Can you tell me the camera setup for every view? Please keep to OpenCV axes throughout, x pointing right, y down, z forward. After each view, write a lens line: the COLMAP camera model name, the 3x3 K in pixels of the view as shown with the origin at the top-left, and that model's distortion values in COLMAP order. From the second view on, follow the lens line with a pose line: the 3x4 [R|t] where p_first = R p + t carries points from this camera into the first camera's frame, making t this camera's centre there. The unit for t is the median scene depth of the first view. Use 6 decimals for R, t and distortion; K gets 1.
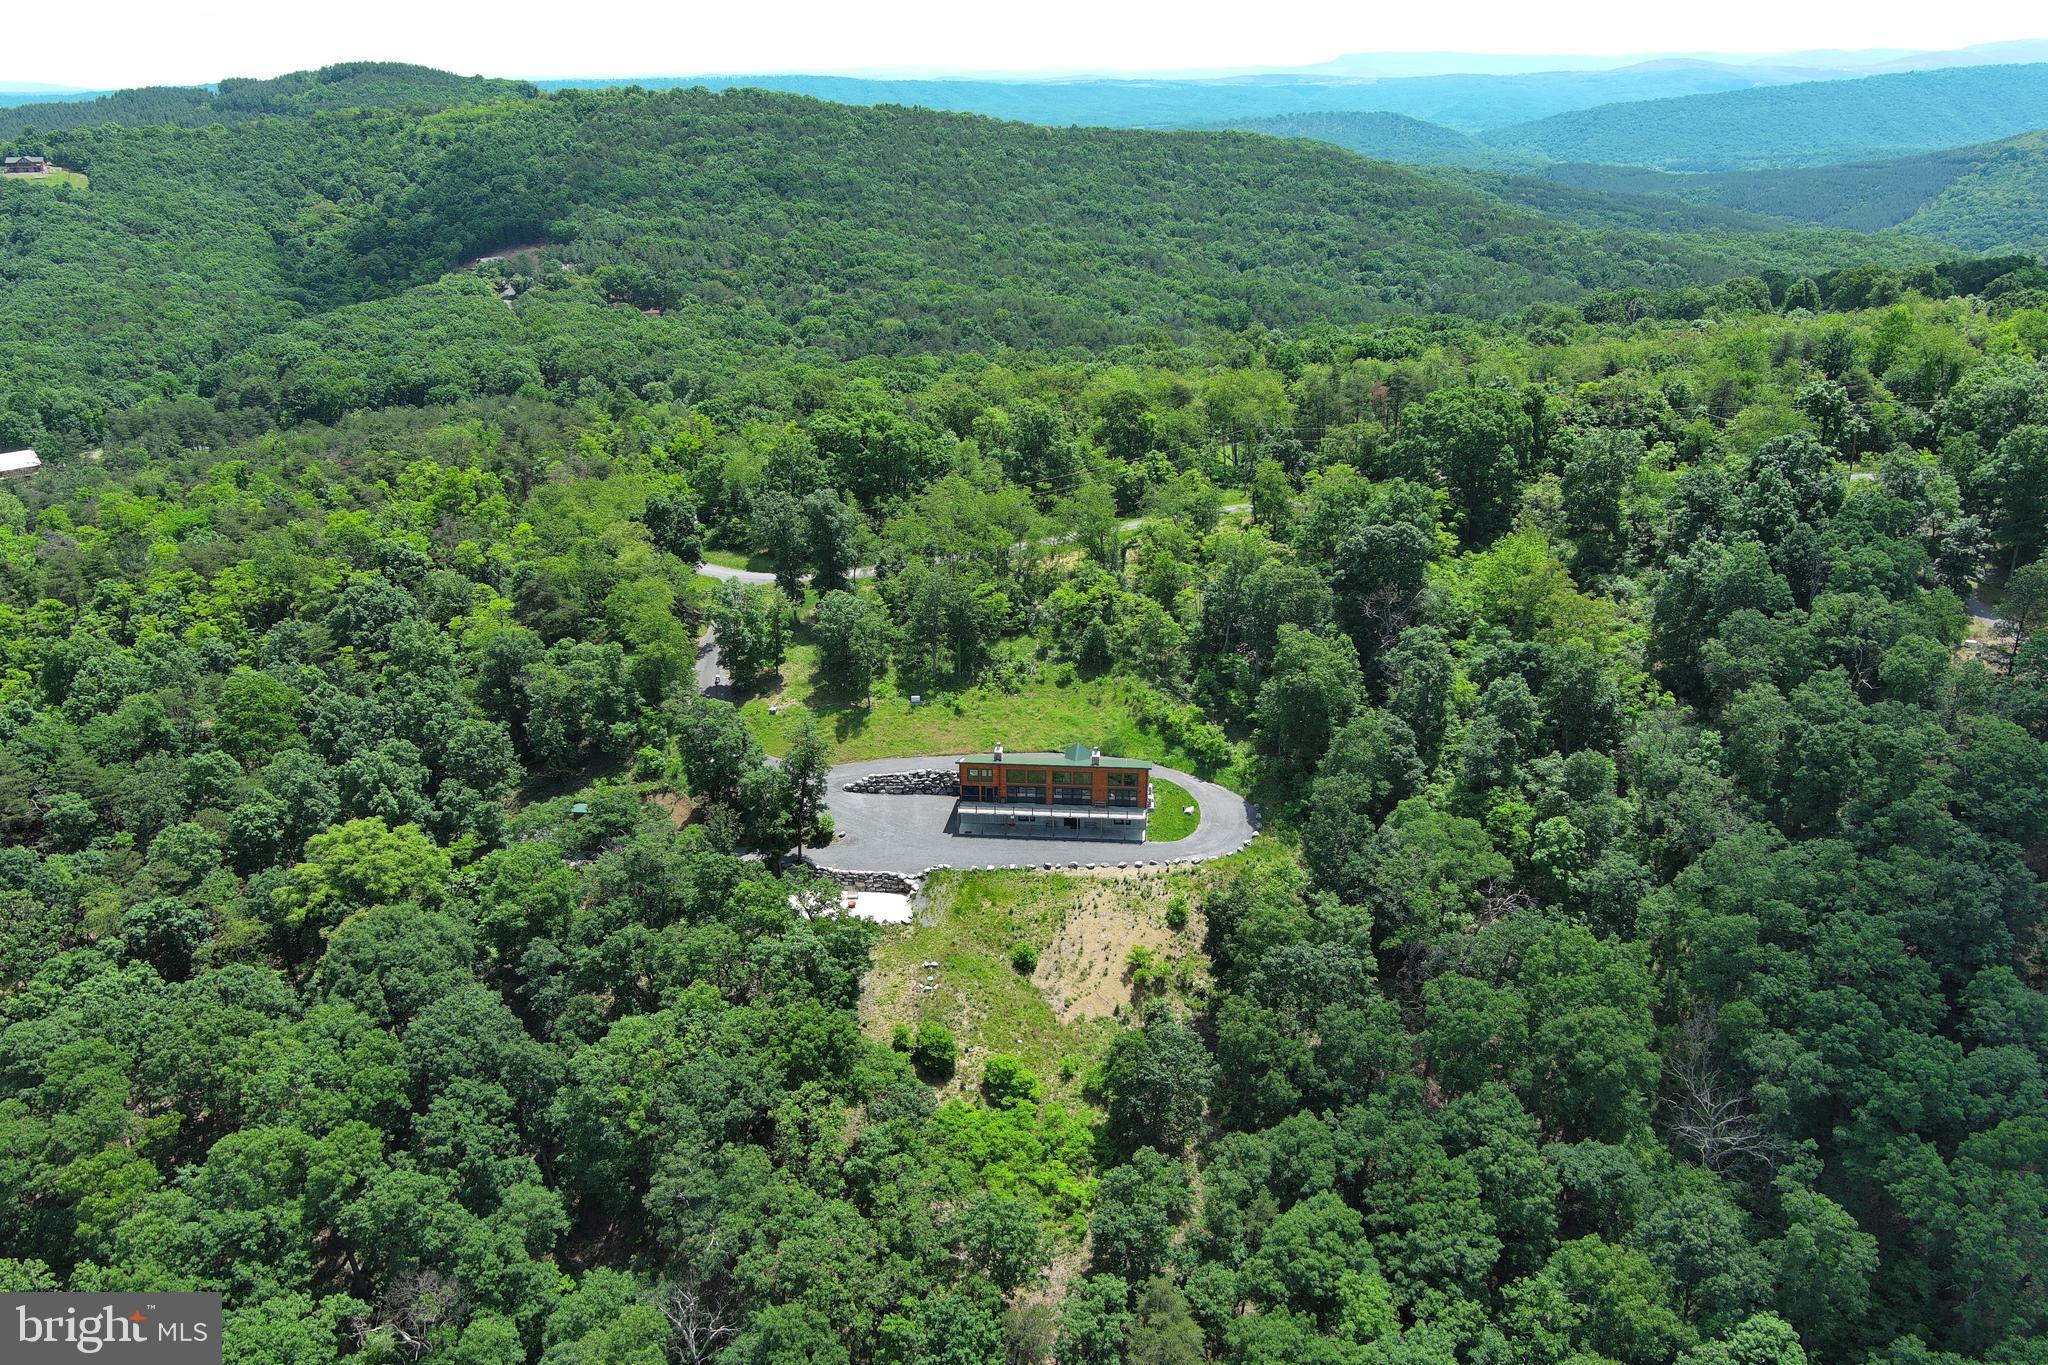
lens RADIAL K [[1595.8, 0, 1019.9], [0, 1595.8, 682.6], [0, 0, 1]] dist [0.013395, -0.006983]
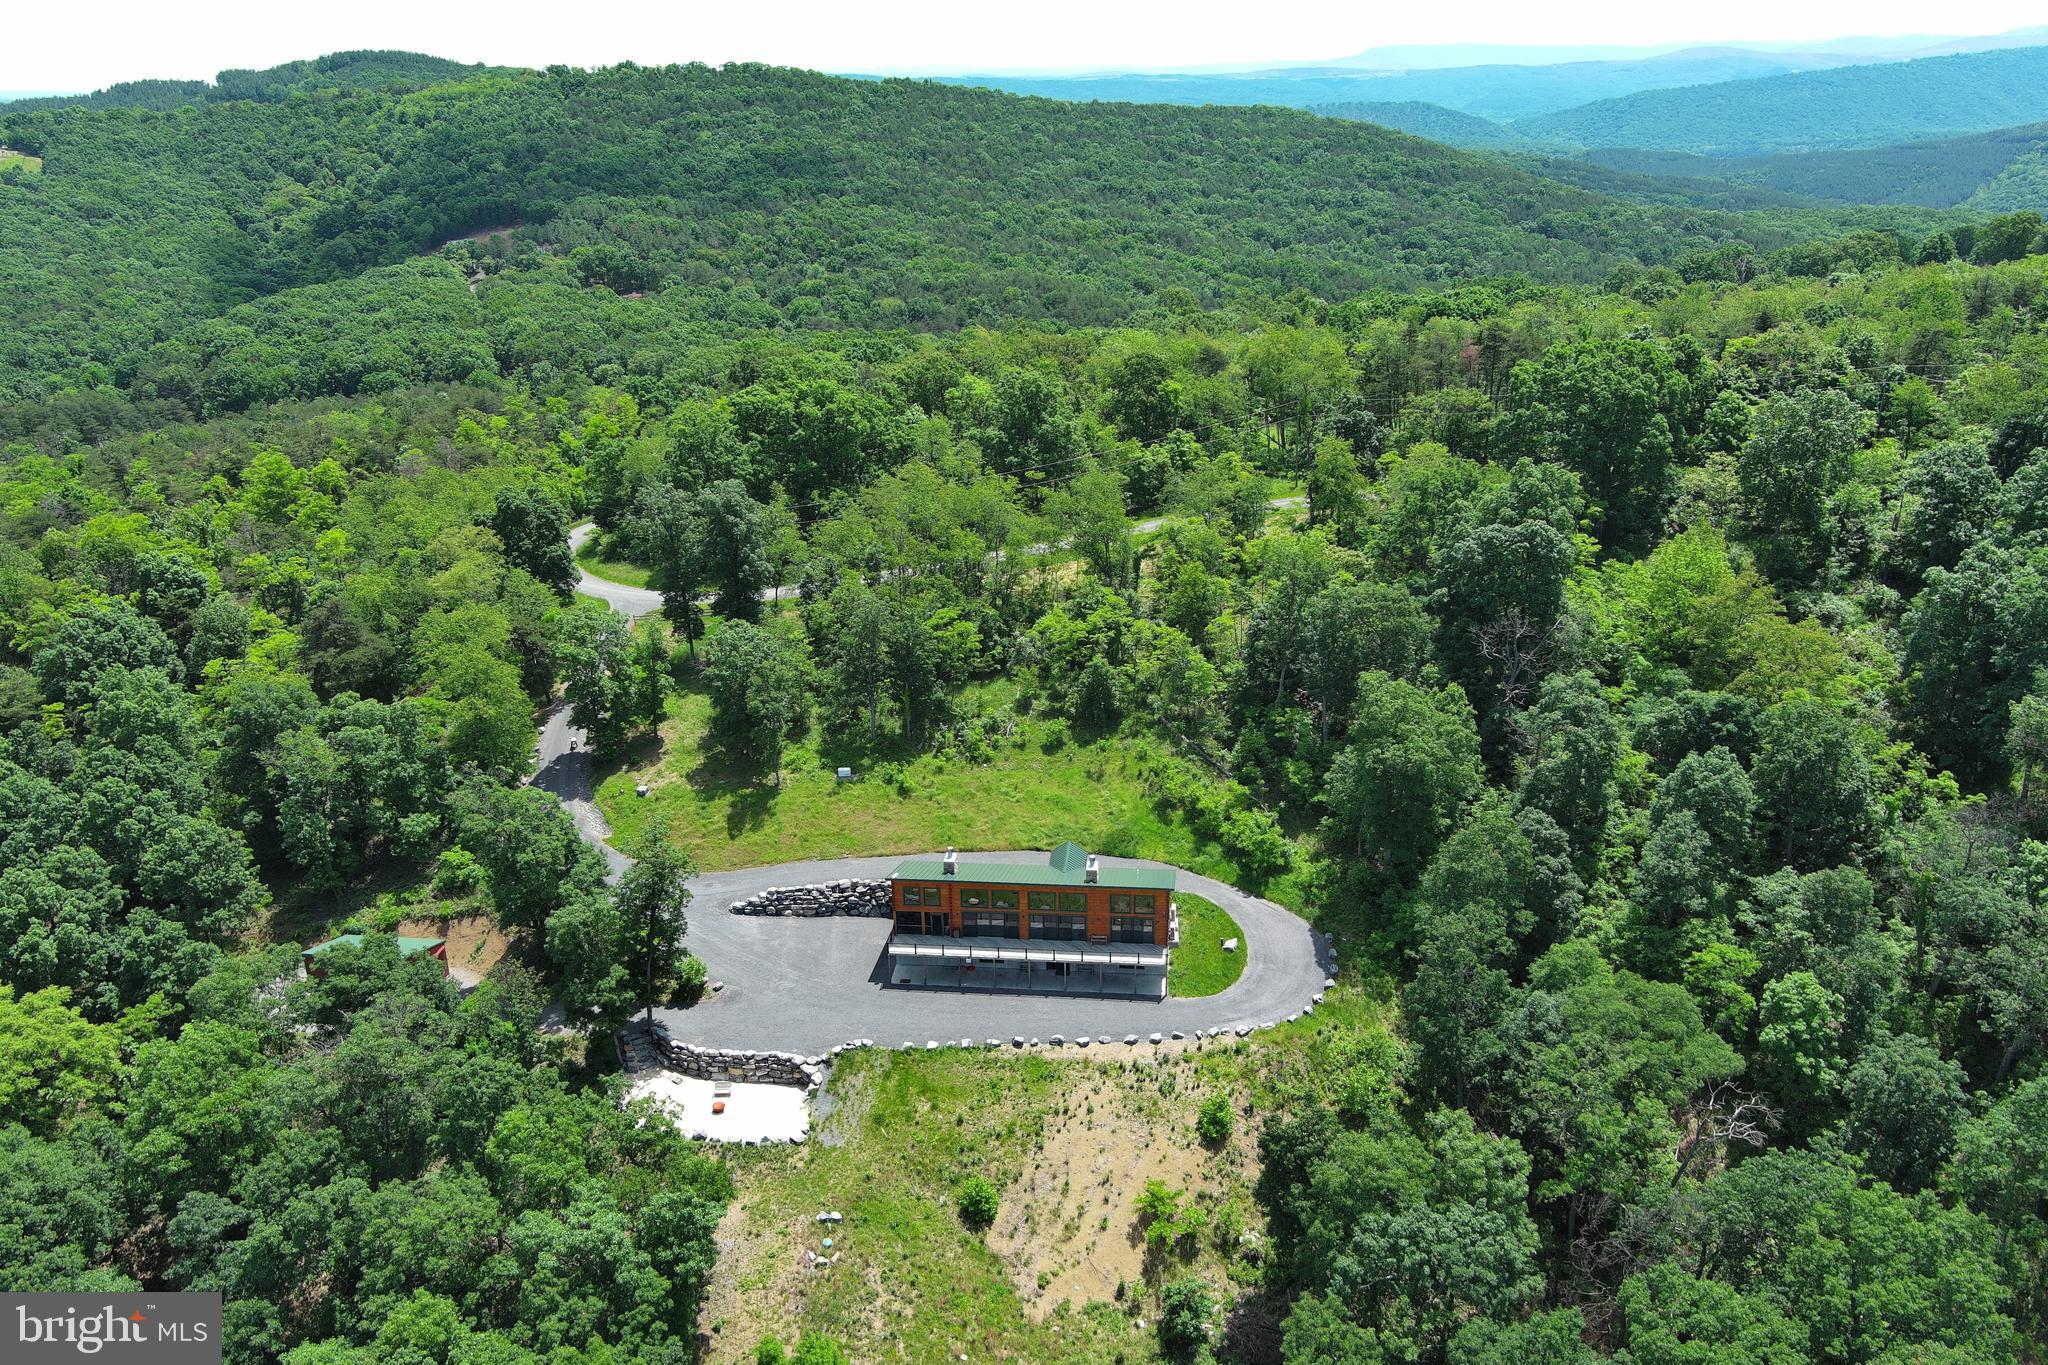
lens RADIAL K [[1595.8, 0, 1026.9], [0, 1595.8, 675.4], [0, 0, 1]] dist [0.013395, -0.006983]
pose [[0.999884, -0.005244, -0.014268, 0.025259], [0.005191, 0.999980, -0.003711, -0.028481], [0.014288, 0.003637, 0.999891, 0.271137]]
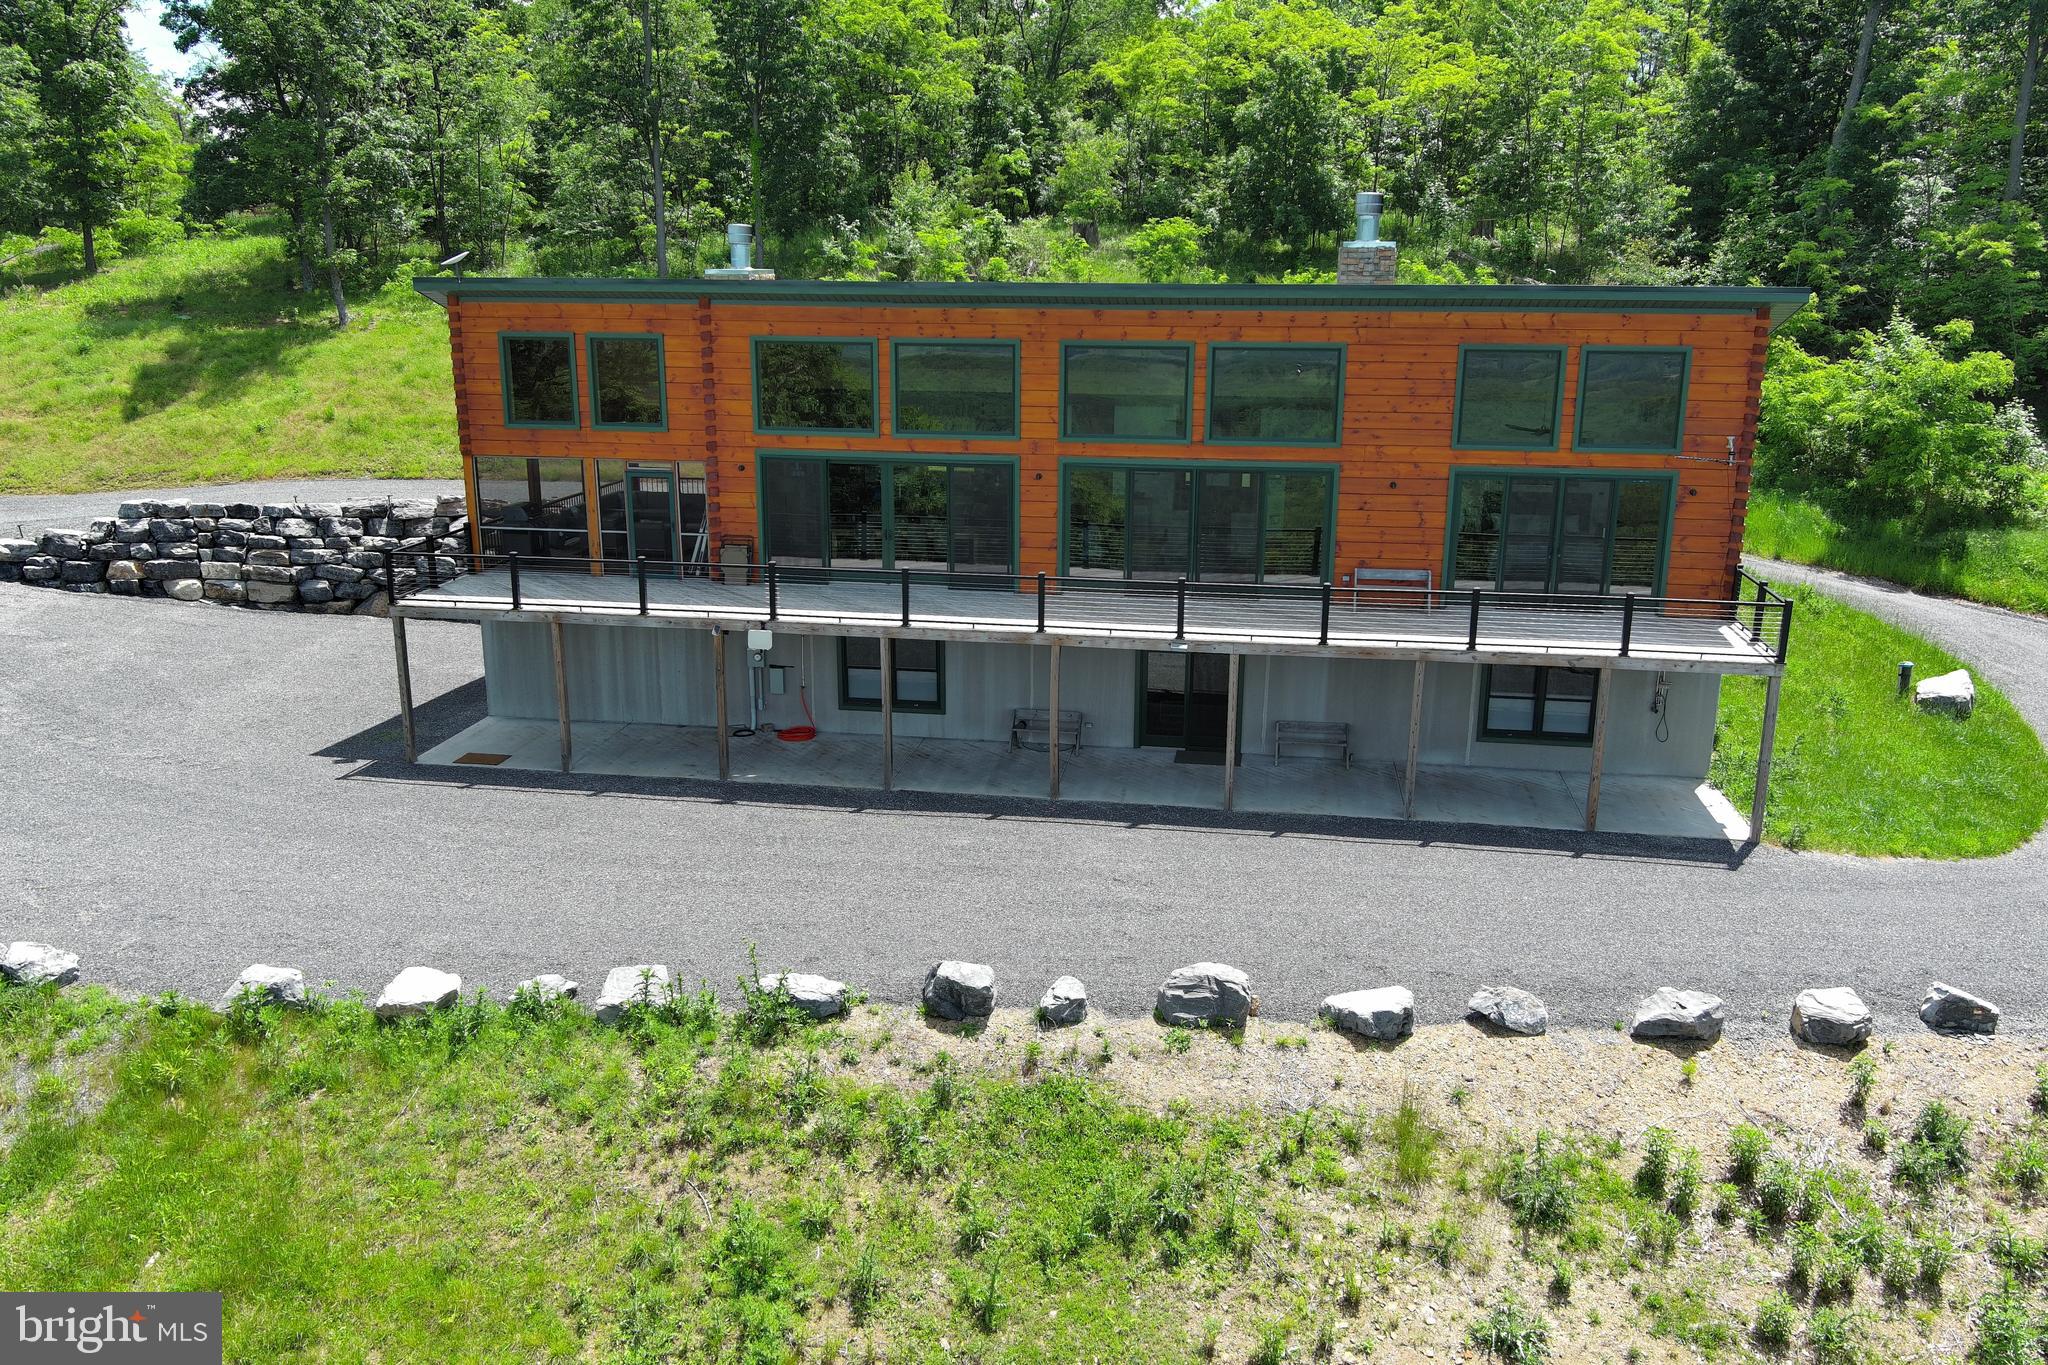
lens RADIAL K [[1595.8, 0, 1027.7], [0, 1595.8, 688.6], [0, 0, 1]] dist [0.013395, -0.006983]
pose [[0.998235, 0.031513, -0.050341, 0.021385], [-0.036686, 0.993755, -0.105378, 0.085589], [0.046706, 0.107038, 0.993157, 0.723409]]
